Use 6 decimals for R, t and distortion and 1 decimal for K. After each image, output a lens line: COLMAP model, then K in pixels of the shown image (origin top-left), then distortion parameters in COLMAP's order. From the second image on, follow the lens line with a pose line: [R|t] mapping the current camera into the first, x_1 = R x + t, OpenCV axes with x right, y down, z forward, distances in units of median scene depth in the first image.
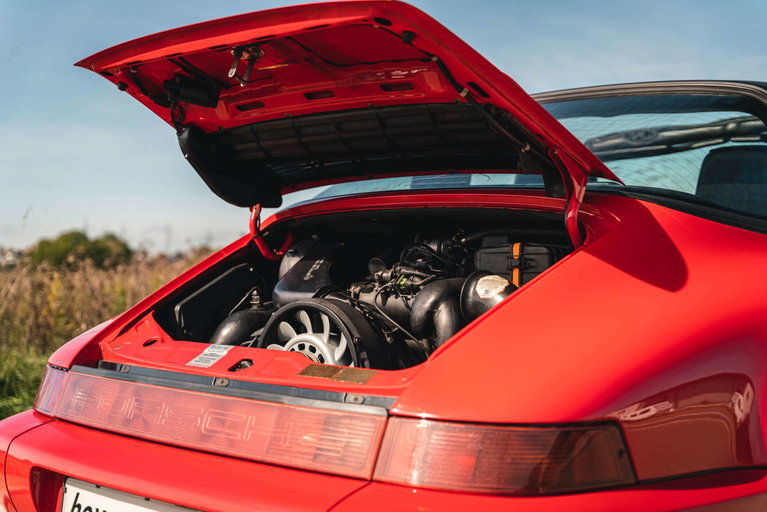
lens RADIAL K [[1076.5, 0, 383.5], [0, 1076.5, 256.0], [0, 0, 1]] dist [0.002362, -0.051358]
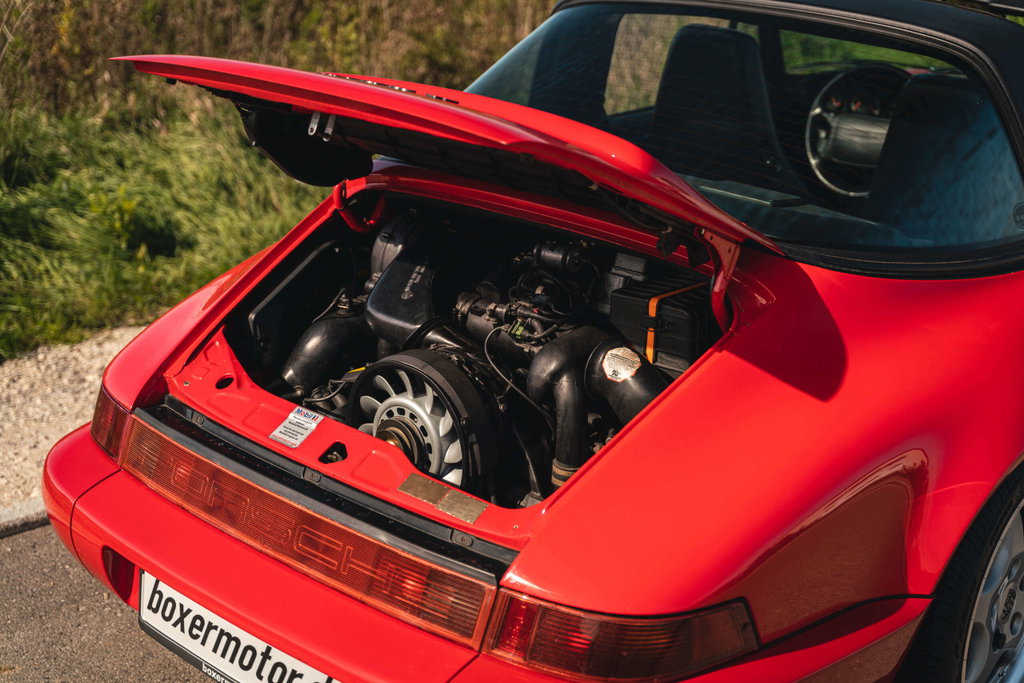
lens RADIAL K [[1437.2, 0, 512.0], [0, 1437.2, 341.5], [0, 0, 1]] dist [0.002362, -0.051358]
pose [[0.999886, 0.012150, 0.009017, 0.002279], [-0.014441, 0.944181, 0.329112, -0.351951], [-0.004515, -0.329204, 0.944248, -0.077340]]
